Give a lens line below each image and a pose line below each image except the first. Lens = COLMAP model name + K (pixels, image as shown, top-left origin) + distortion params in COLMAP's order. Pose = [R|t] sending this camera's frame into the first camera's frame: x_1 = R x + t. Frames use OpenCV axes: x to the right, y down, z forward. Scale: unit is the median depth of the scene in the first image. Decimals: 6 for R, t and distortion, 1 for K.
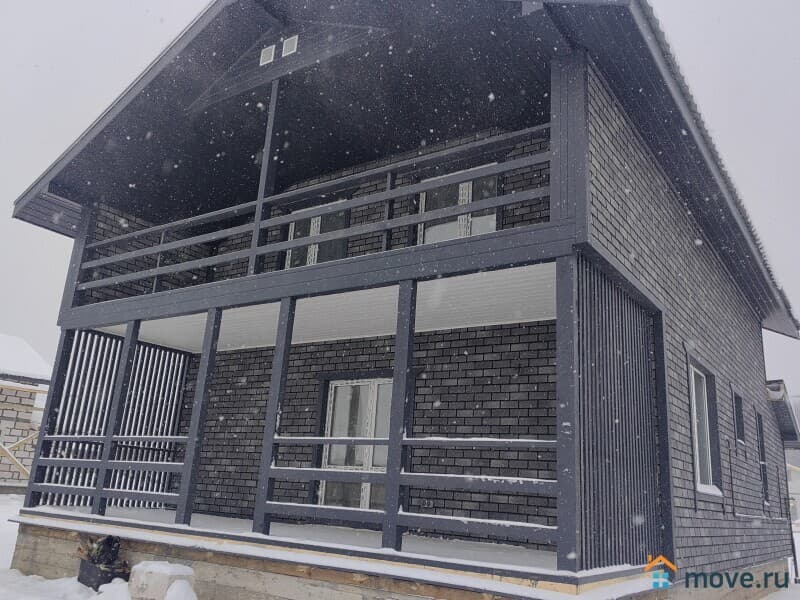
lens RADIAL K [[673.2, 0, 400.0], [0, 673.2, 300.0], [0, 0, 1]] dist [0.031888, 0.001954]
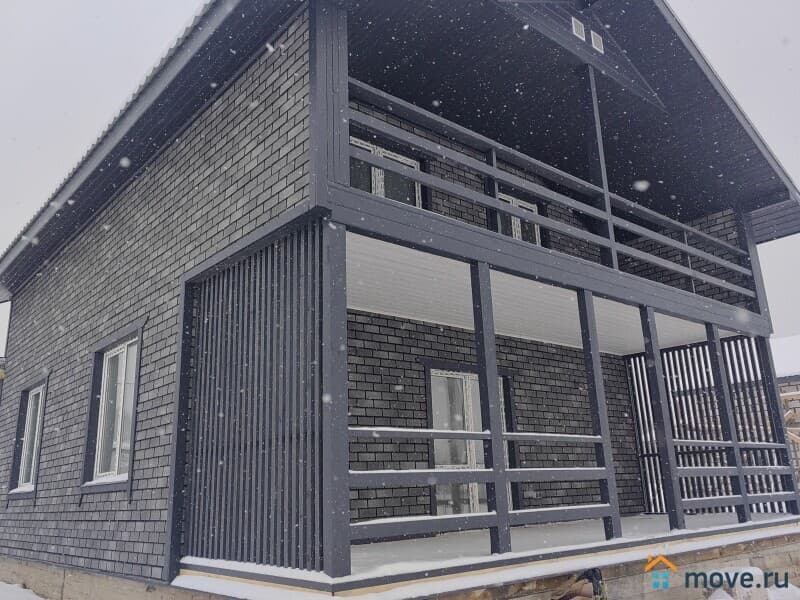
lens RADIAL K [[673.2, 0, 400.0], [0, 673.2, 300.0], [0, 0, 1]] dist [0.031888, 0.001954]
pose [[0.253205, 0.187722, 0.949025, -1.063528], [-0.216000, 0.967198, -0.133686, 0.176678], [-0.942990, -0.171139, 0.285448, 0.891787]]
